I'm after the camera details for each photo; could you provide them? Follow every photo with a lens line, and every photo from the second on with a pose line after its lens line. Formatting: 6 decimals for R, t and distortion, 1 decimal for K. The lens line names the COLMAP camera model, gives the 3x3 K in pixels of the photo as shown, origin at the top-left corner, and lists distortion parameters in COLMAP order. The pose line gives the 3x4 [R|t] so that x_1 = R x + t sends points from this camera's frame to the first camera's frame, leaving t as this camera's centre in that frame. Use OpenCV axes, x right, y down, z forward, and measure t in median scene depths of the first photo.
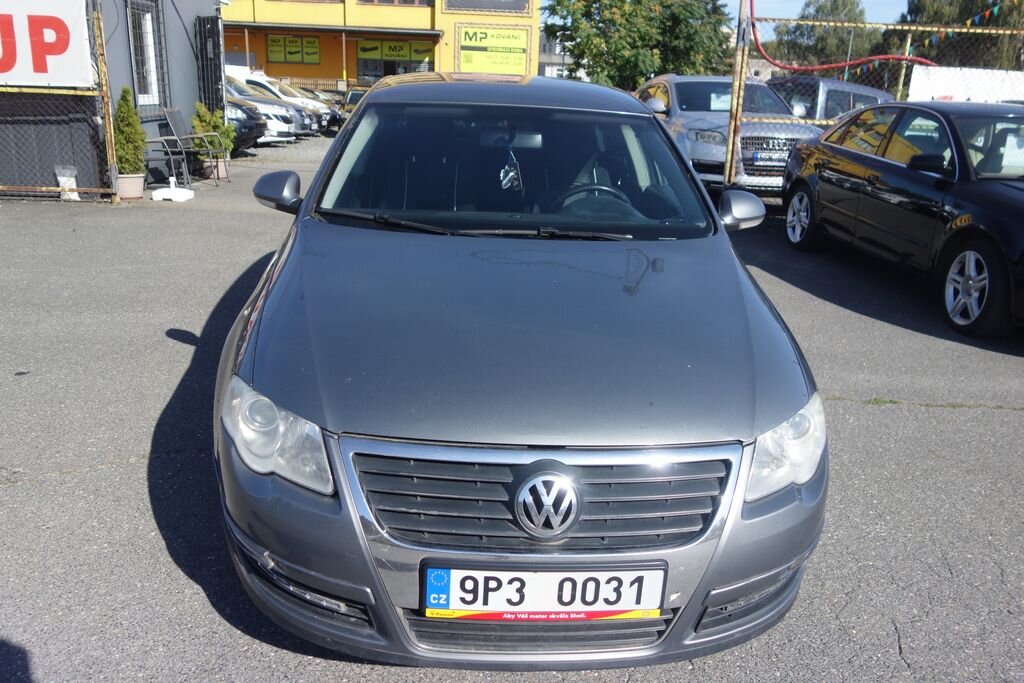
lens RADIAL K [[817.6, 0, 512.0], [0, 817.6, 341.5], [0, 0, 1]] dist [0.003750, 0.004449]
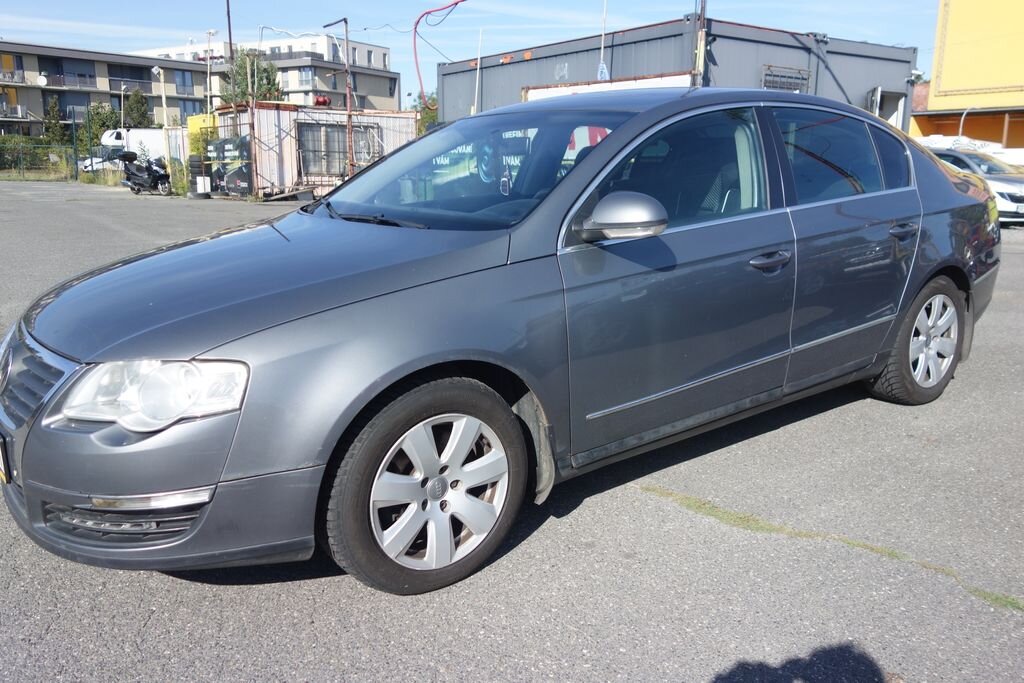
lens RADIAL K [[817.6, 0, 512.0], [0, 817.6, 341.5], [0, 0, 1]] dist [0.003750, 0.004449]
pose [[0.565792, 0.151467, -0.810516, 1.539994], [-0.238137, 0.971112, 0.015244, -0.057559], [0.789411, 0.184389, 0.585518, 0.853261]]
